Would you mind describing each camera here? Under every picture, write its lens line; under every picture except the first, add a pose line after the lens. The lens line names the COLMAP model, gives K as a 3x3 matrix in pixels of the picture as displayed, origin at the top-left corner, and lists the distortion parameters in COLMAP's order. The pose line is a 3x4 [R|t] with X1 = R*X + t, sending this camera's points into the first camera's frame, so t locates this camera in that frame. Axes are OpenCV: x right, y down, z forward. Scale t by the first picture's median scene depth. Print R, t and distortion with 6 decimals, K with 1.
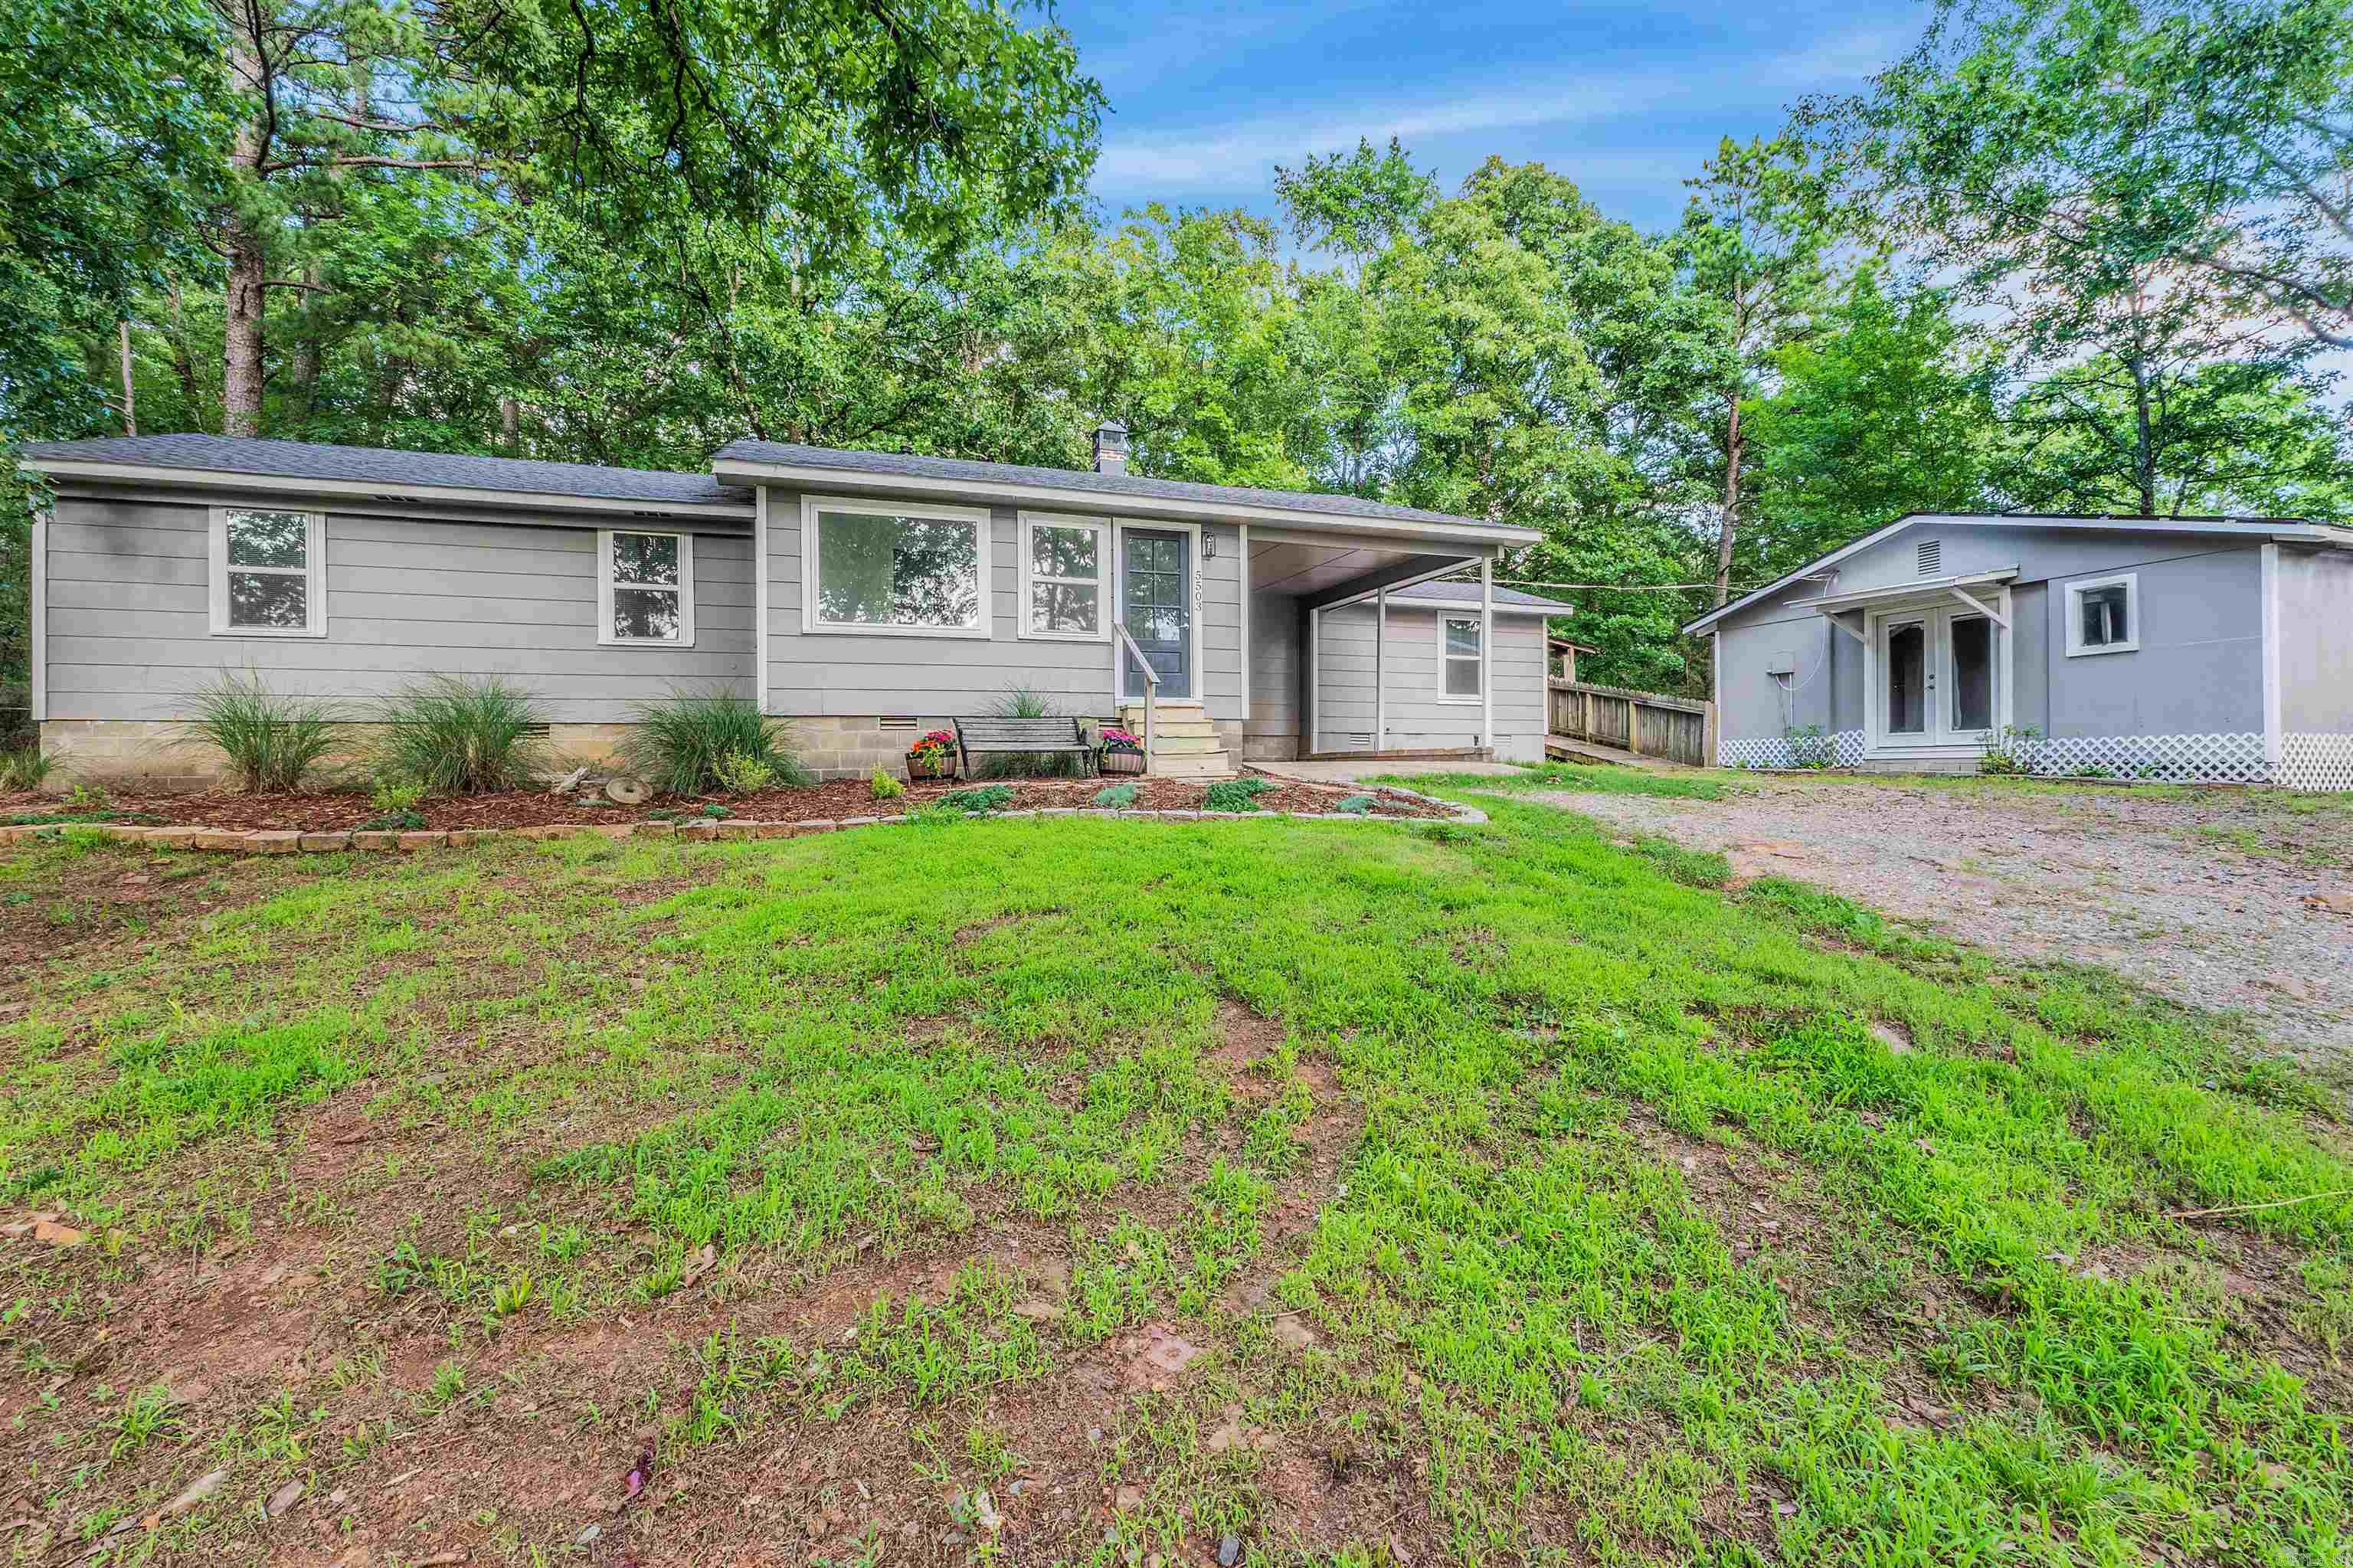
lens RADIAL K [[1067.3, 0, 1163.8], [0, 1067.3, 739.5], [0, 0, 1]] dist [-0.002610, -0.000407]
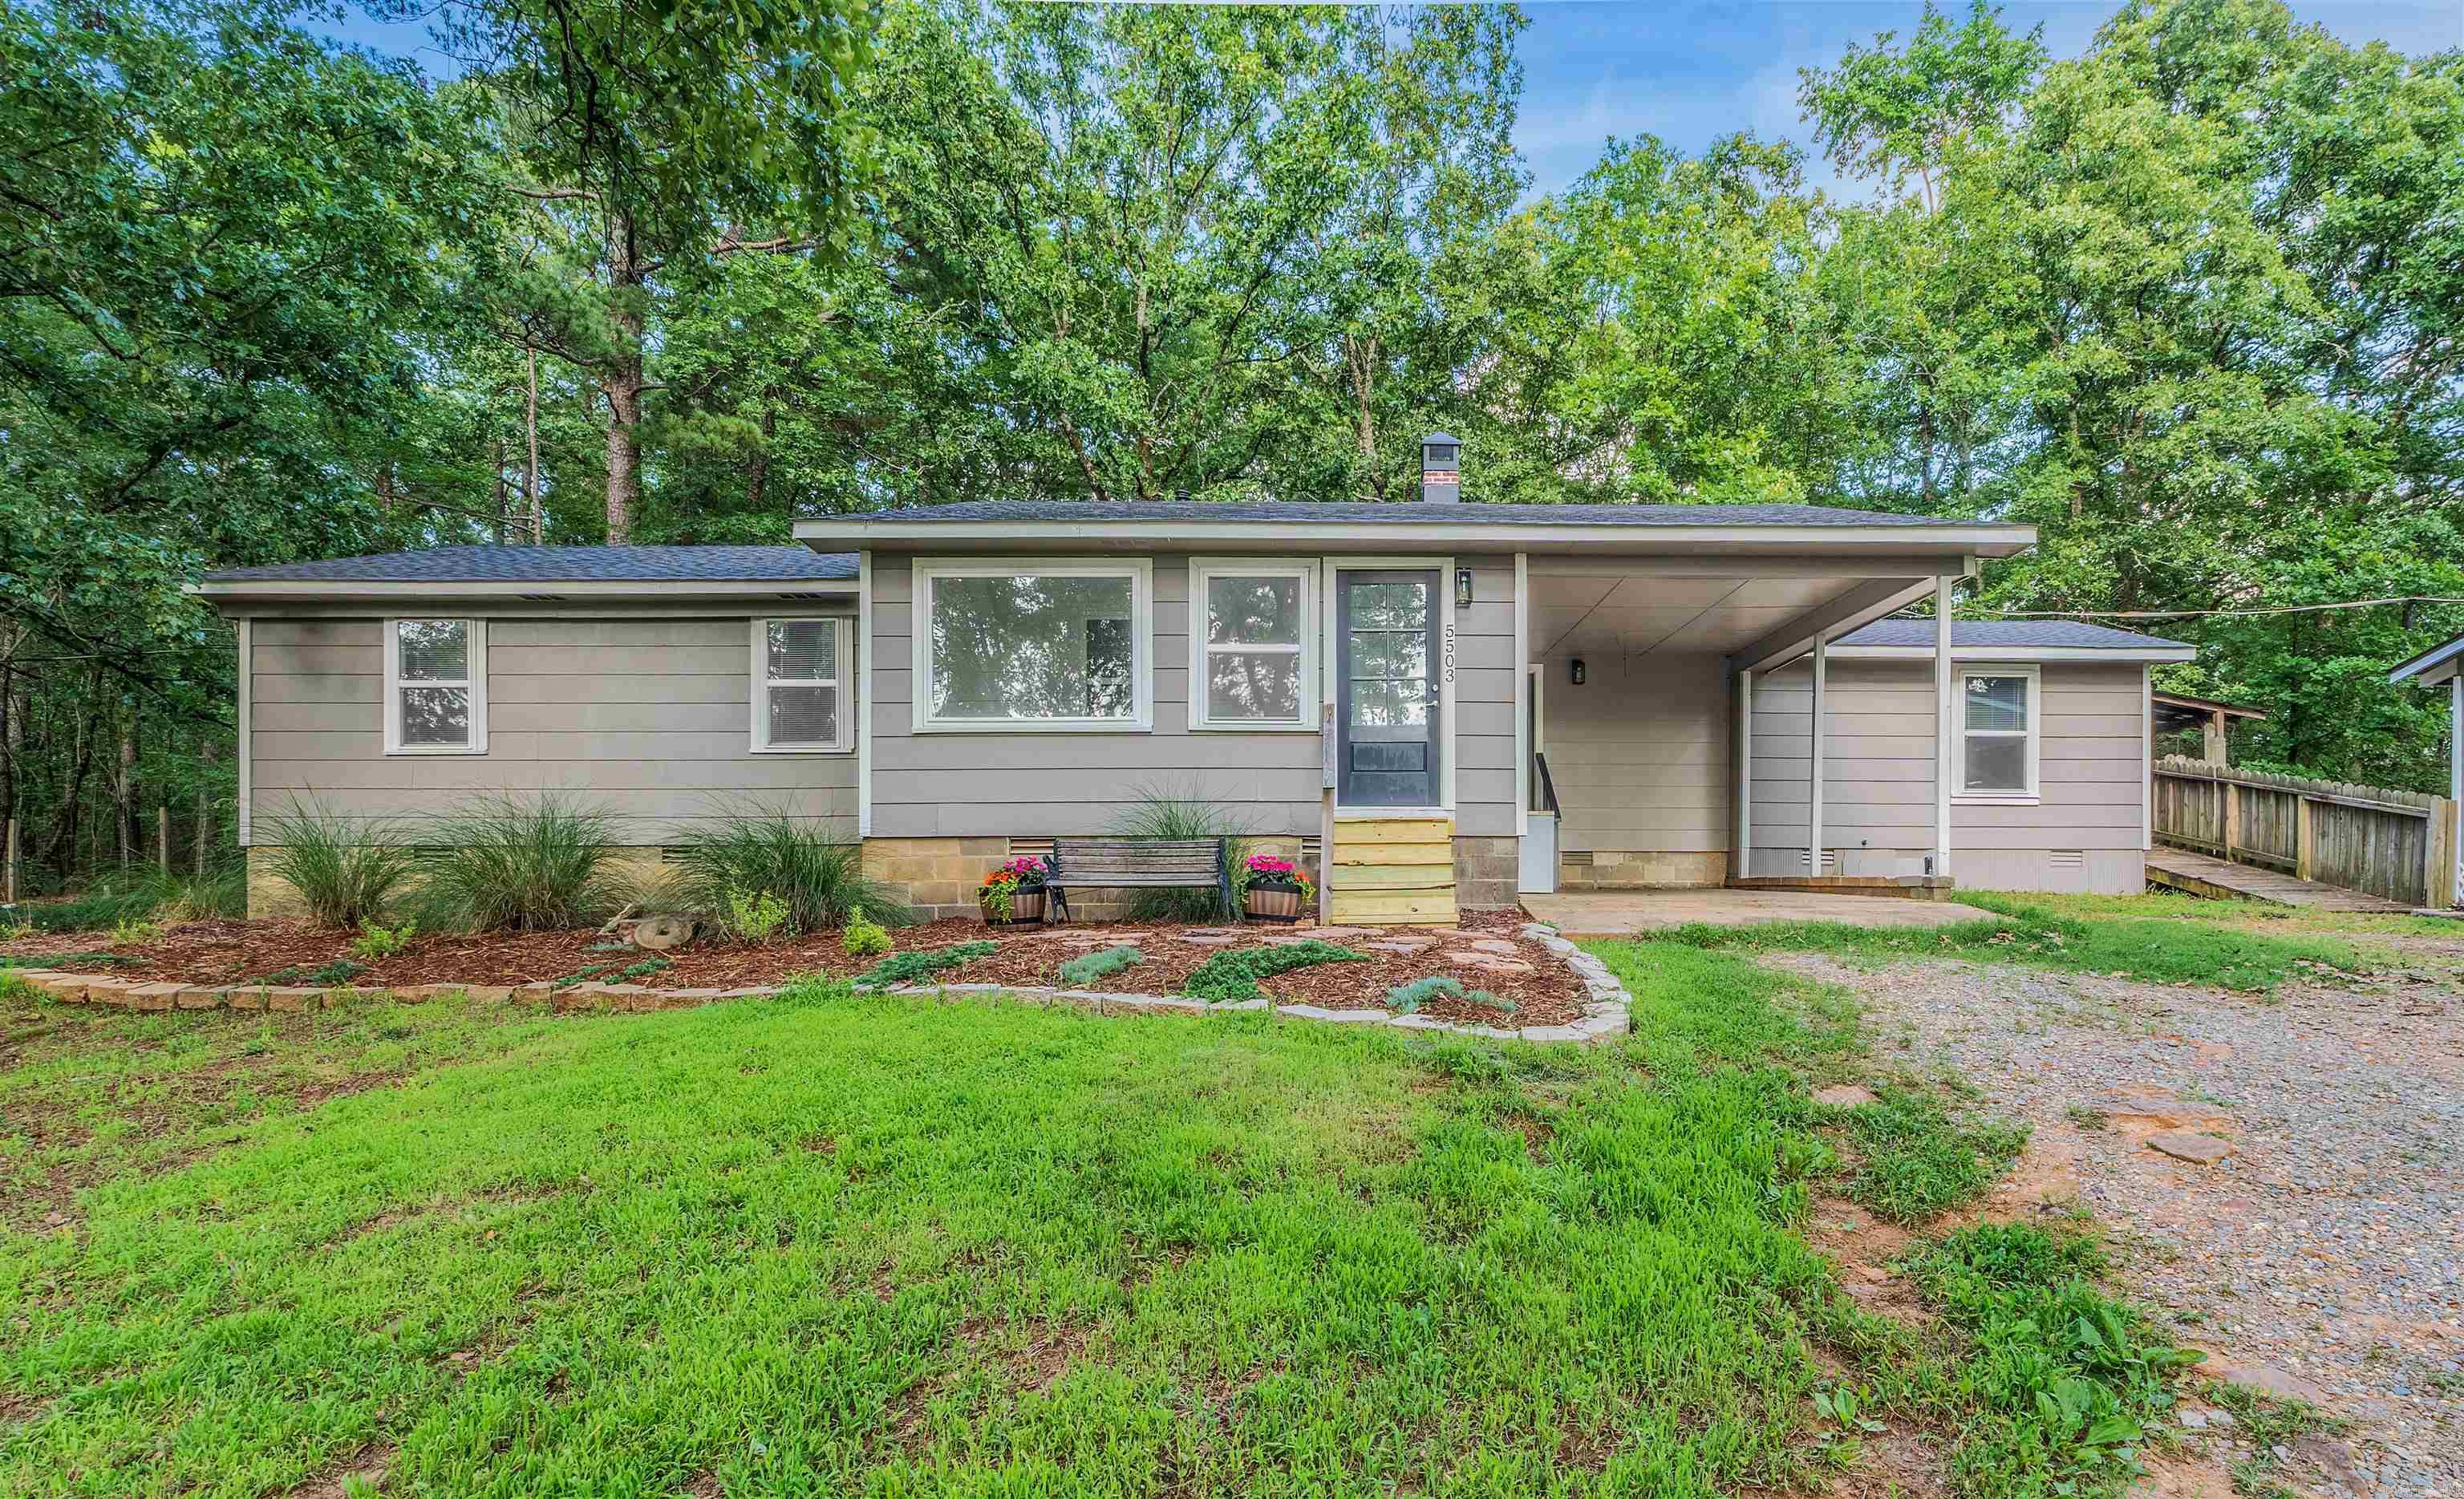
lens RADIAL K [[1252.7, 0, 1321.7], [0, 1252.7, 855.9], [0, 0, 1]] dist [-0.002675, -0.002297]
pose [[0.941960, 0.001779, -0.335721, 0.194483], [0.002070, 0.999936, 0.011105, -0.013637], [0.335719, -0.011156, 0.941896, 0.170211]]
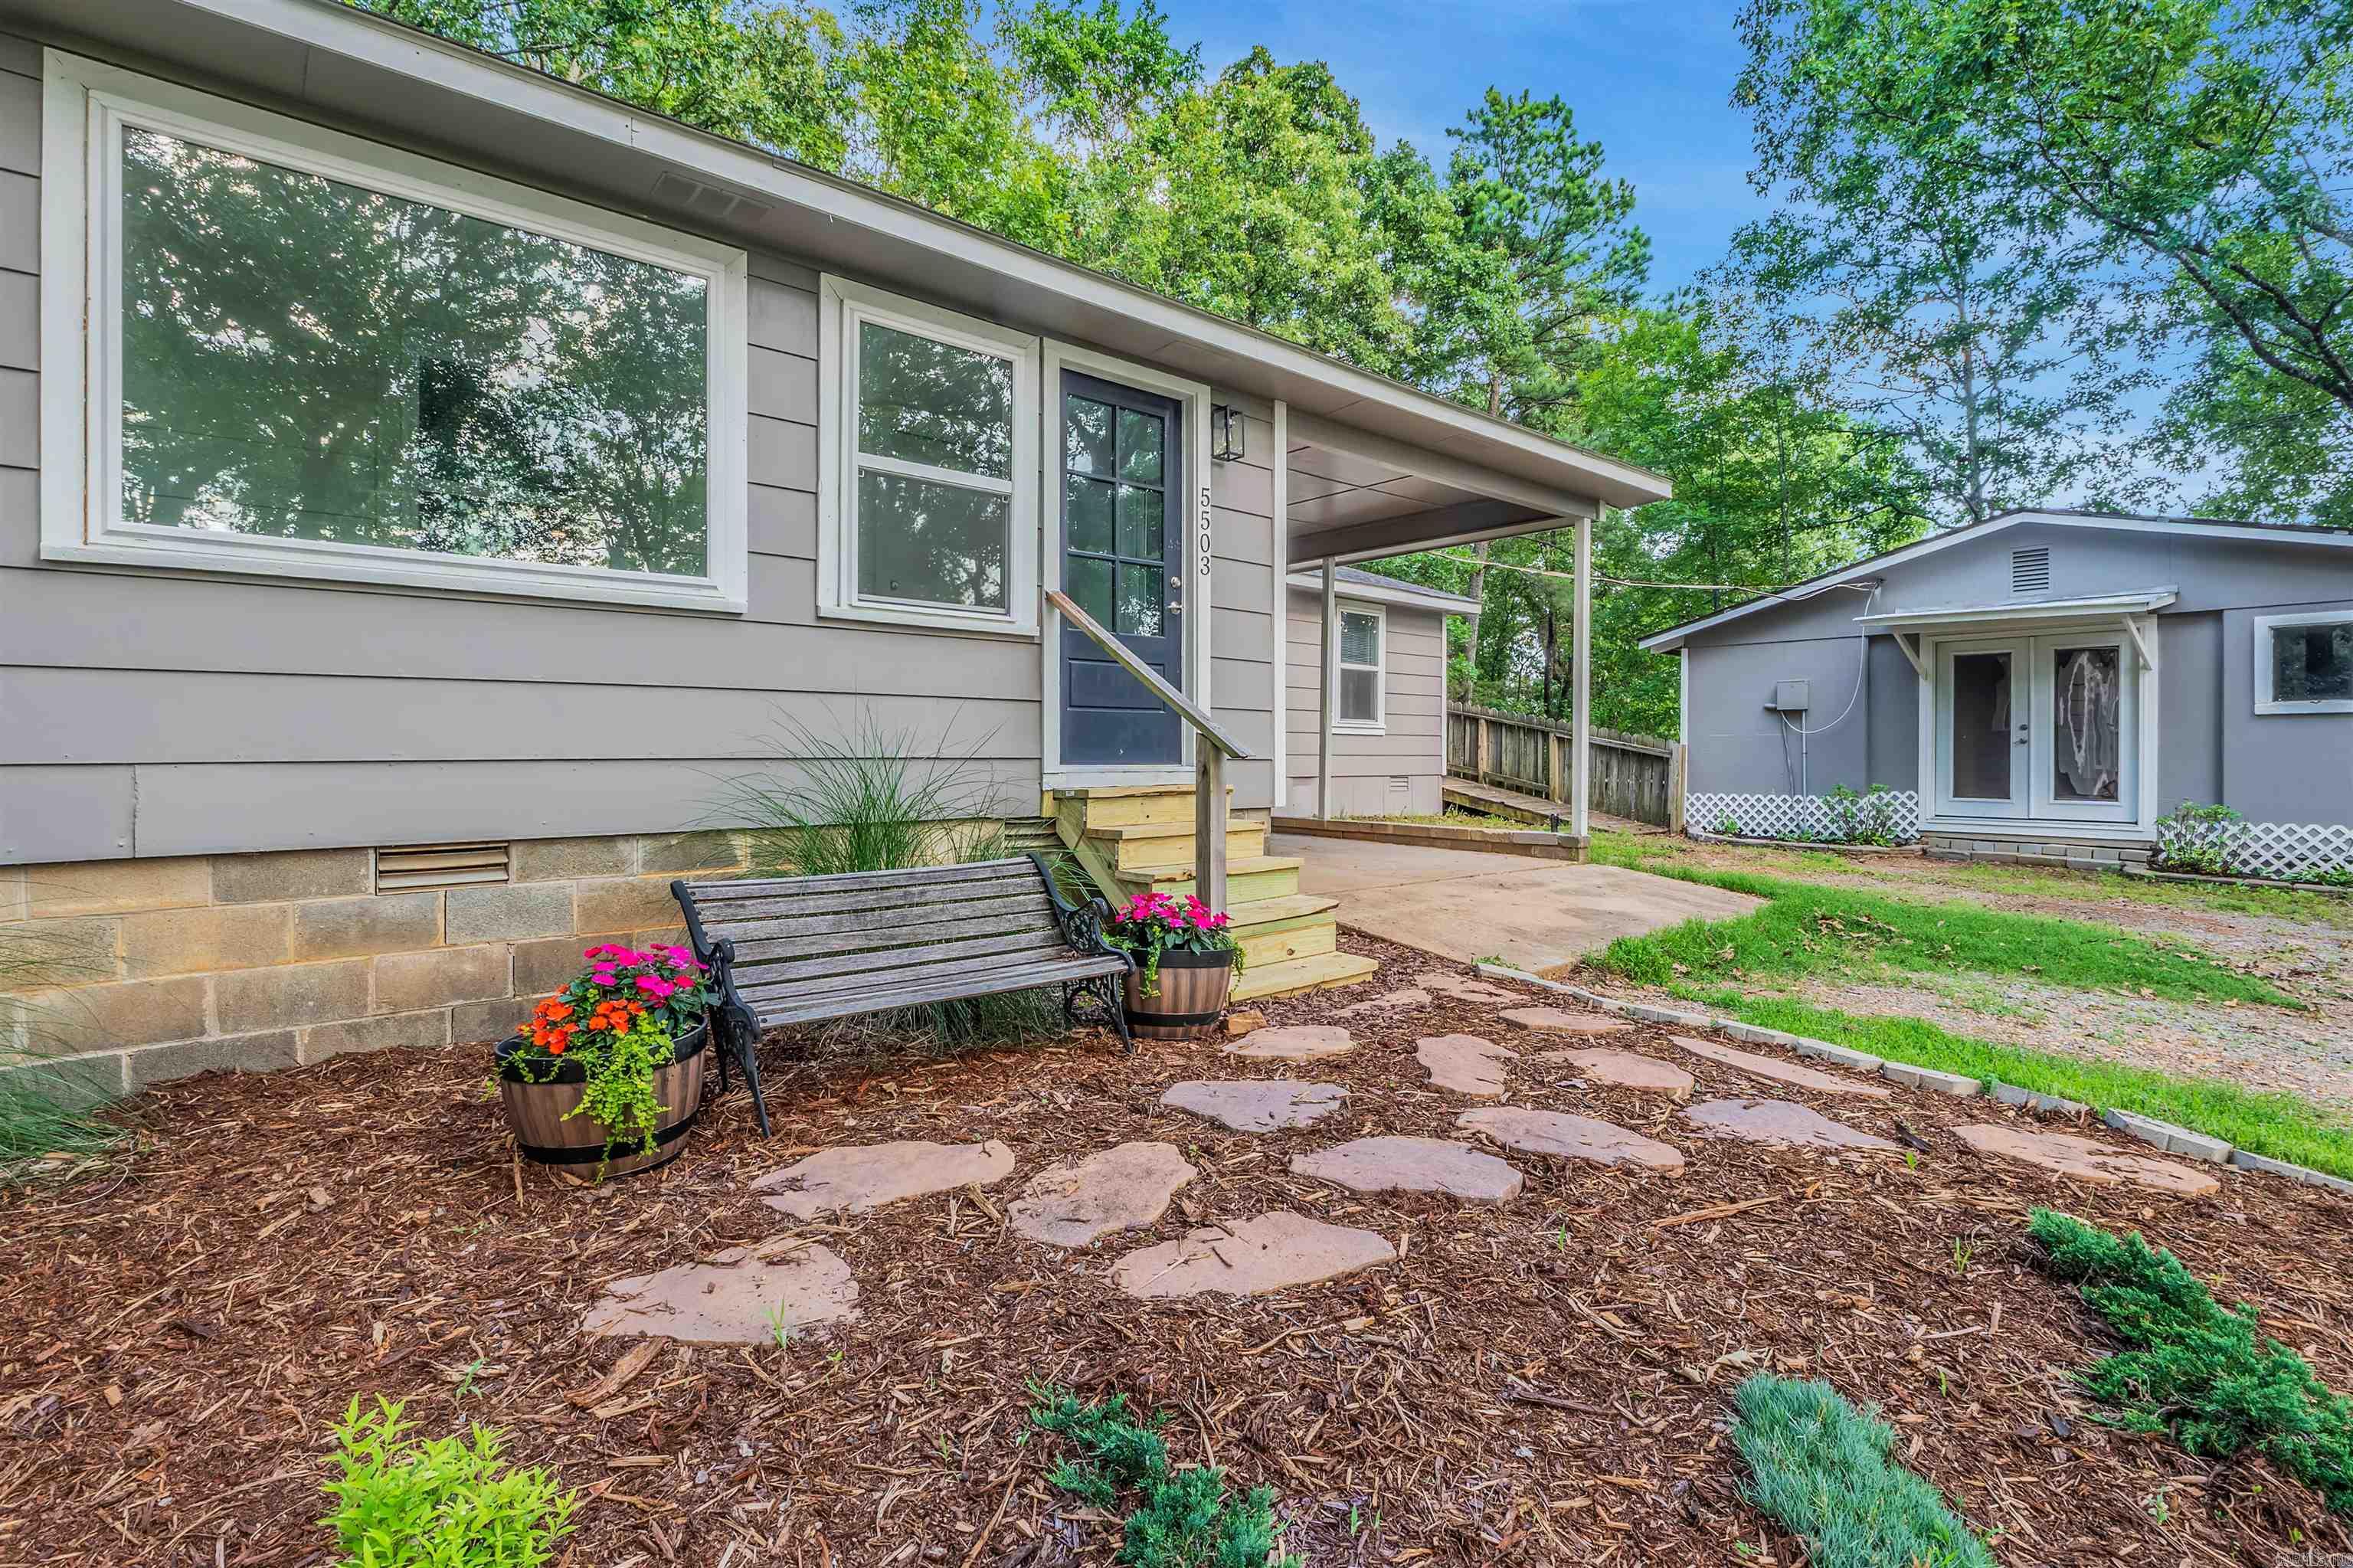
lens RADIAL K [[1112.0, 0, 1177.9], [0, 1112.0, 748.2], [0, 0, 1]] dist [-0.000959, 0.000019]
pose [[0.931120, 0.011345, 0.364537, -0.128954], [-0.020157, 0.999589, 0.020376, -0.047693], [-0.364156, -0.026321, 0.930966, 0.475031]]
